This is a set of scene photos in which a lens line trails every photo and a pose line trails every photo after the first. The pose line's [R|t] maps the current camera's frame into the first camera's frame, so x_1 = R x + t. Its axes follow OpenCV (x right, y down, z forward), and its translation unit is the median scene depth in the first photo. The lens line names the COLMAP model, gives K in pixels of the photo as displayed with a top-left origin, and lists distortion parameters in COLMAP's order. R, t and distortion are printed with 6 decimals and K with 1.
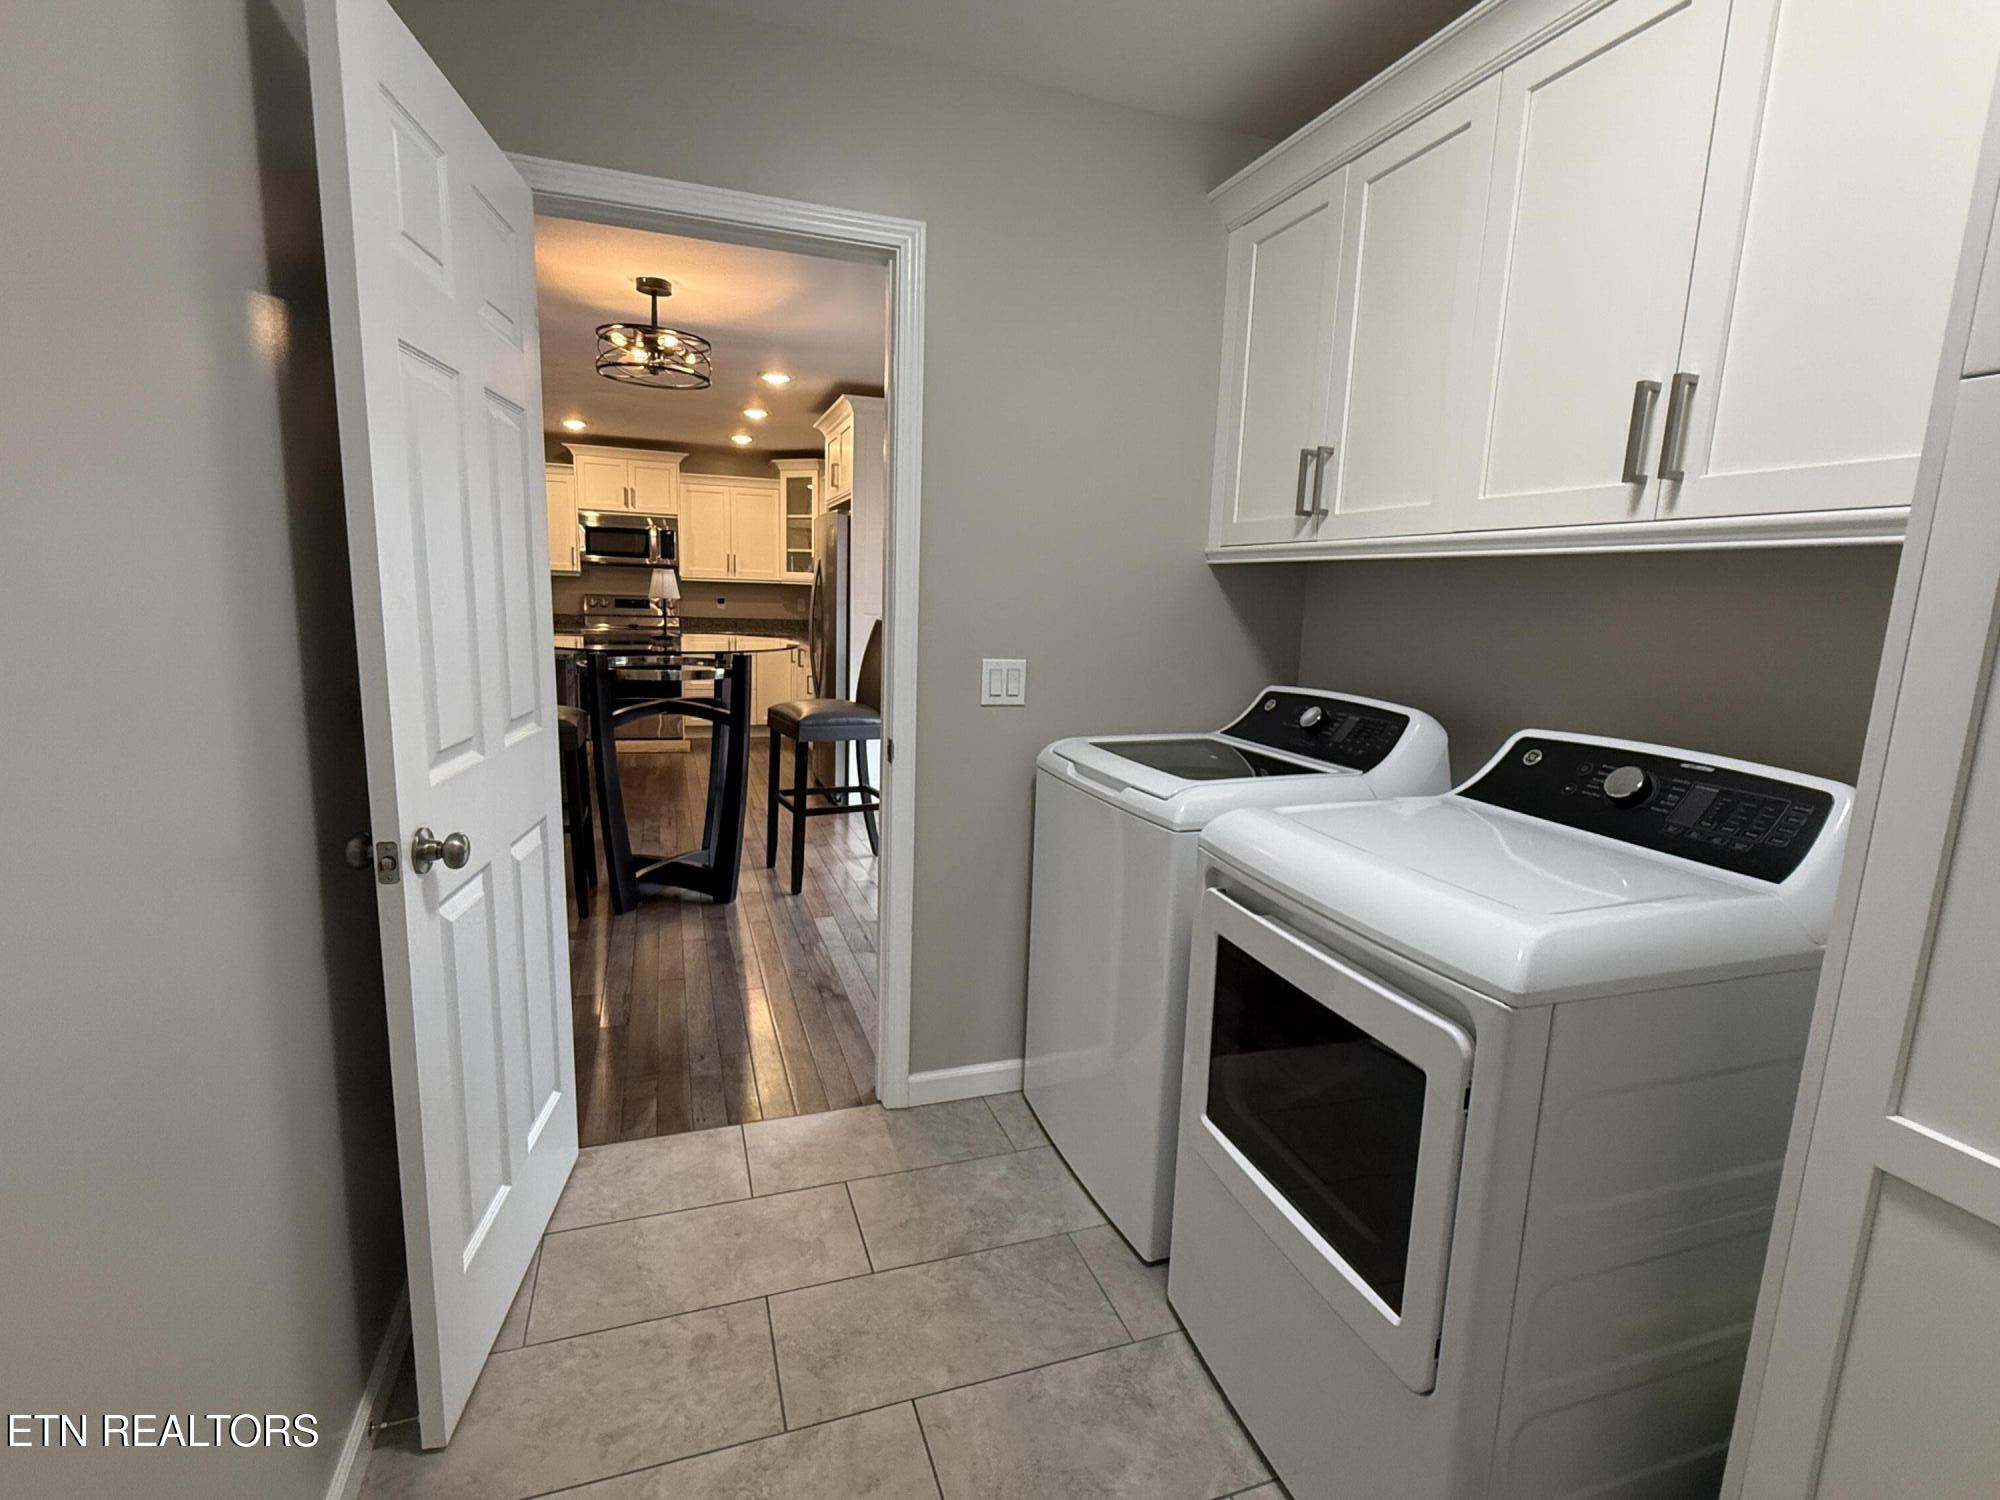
lens RADIAL K [[934.3, 0, 991.3], [0, 934.3, 750.2], [0, 0, 1]] dist [0.001071, 0.000176]
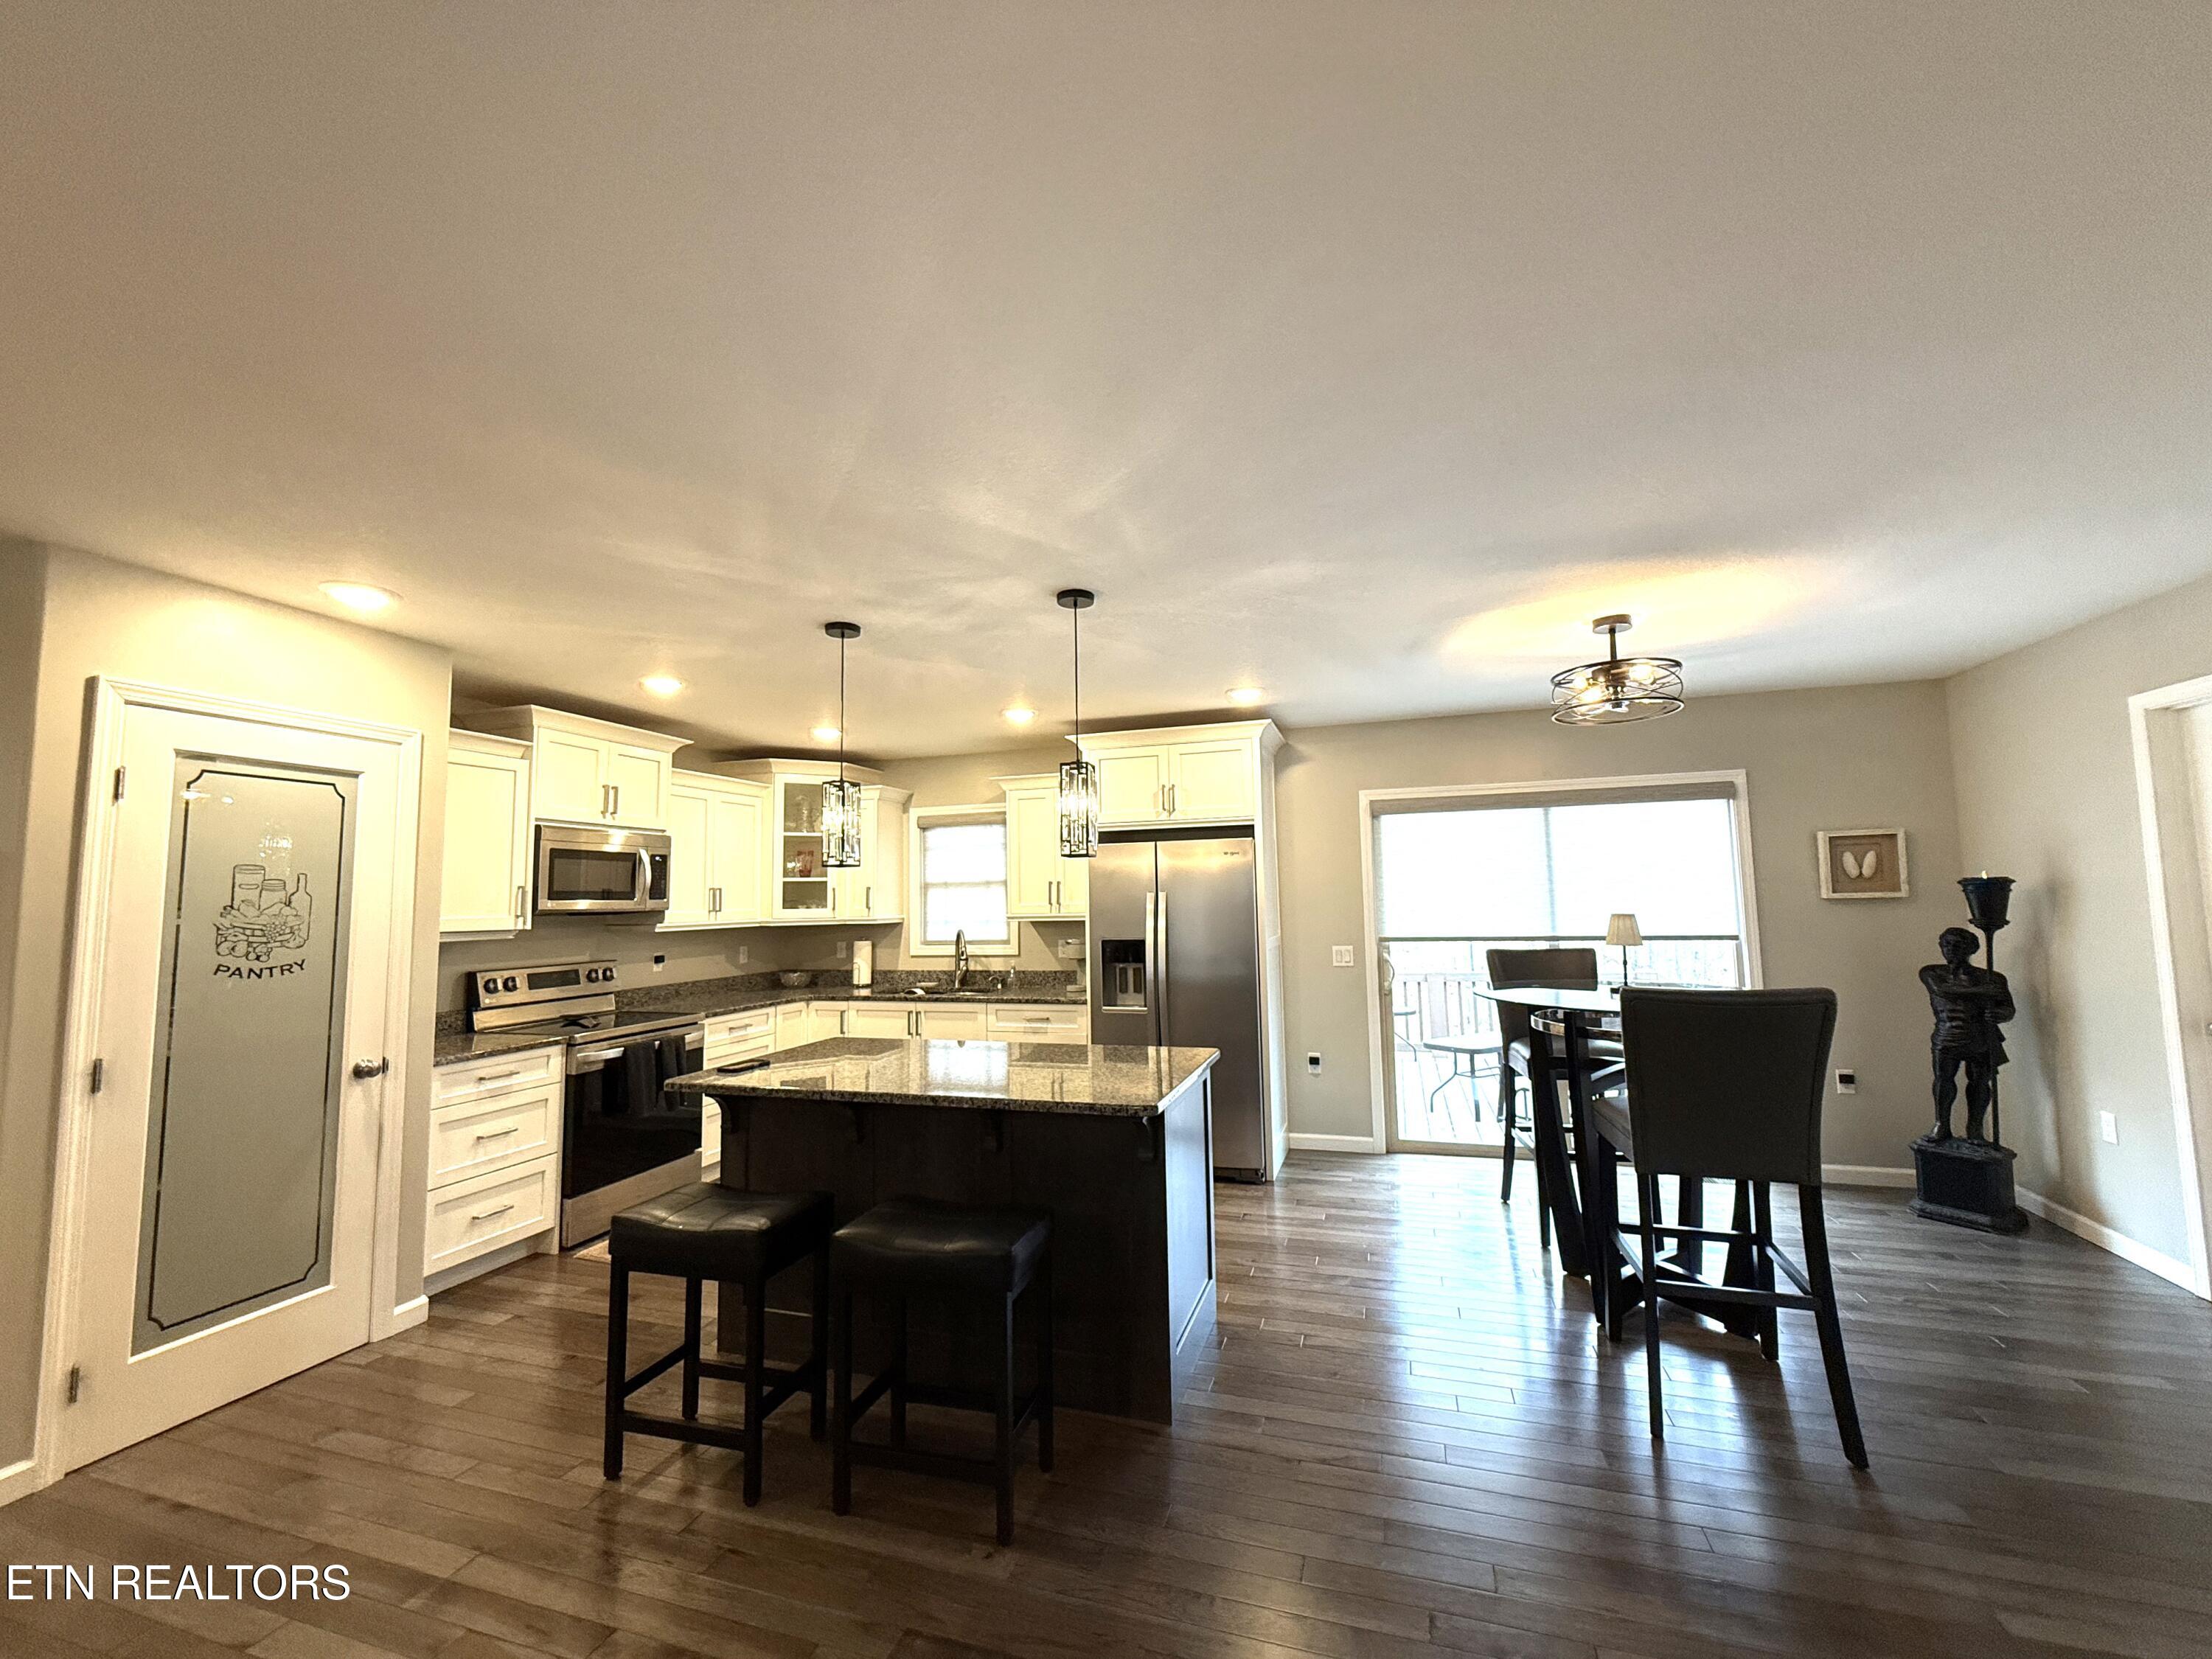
lens RADIAL K [[886.1, 0, 1108.4], [0, 886.1, 826.2], [0, 0, 1]] dist [0.003232, -0.000395]
pose [[0.599308, 0.024074, 0.800156, -0.626270], [0.168821, 0.973267, -0.155727, -0.107507], [-0.782515, 0.228412, 0.579223, 0.405842]]
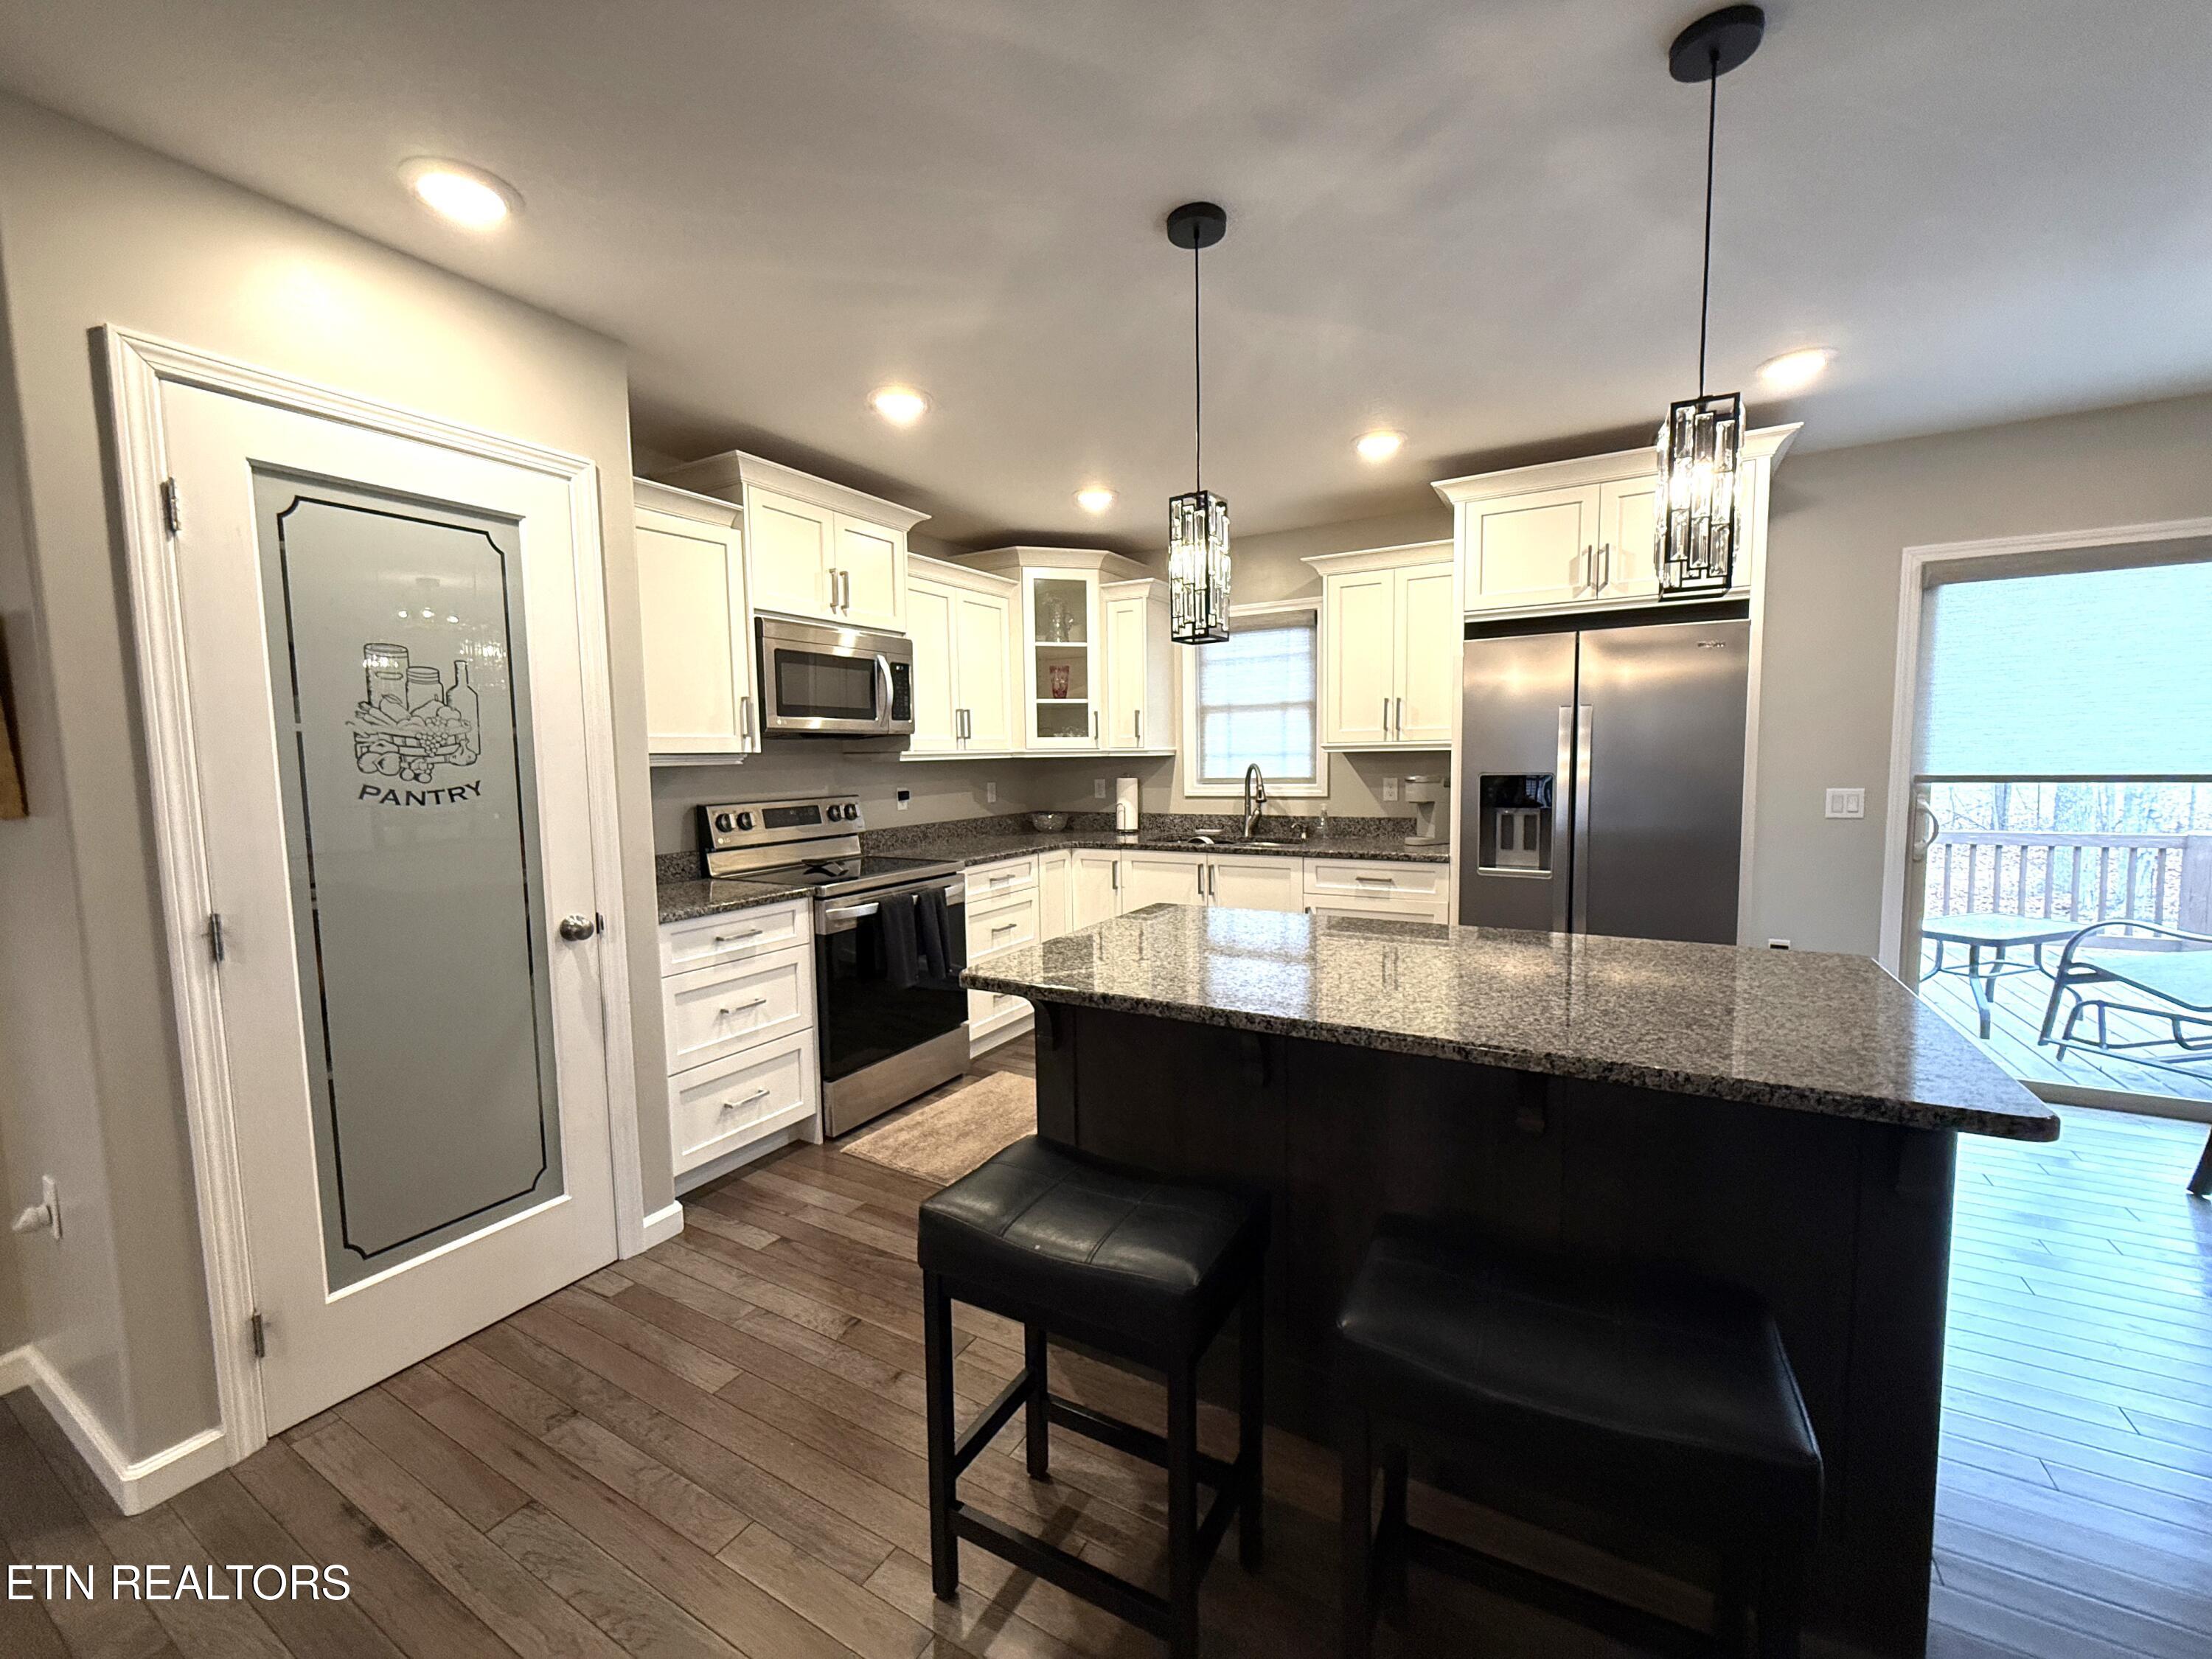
lens RADIAL K [[886.1, 0, 1106.0], [0, 886.1, 828.4], [0, 0, 1]] dist [0.003232, -0.000395]
pose [[0.753788, -0.100137, 0.649443, -0.563594], [0.148737, 0.988671, -0.020191, -0.119829], [-0.640063, 0.111816, 0.760142, 0.568875]]
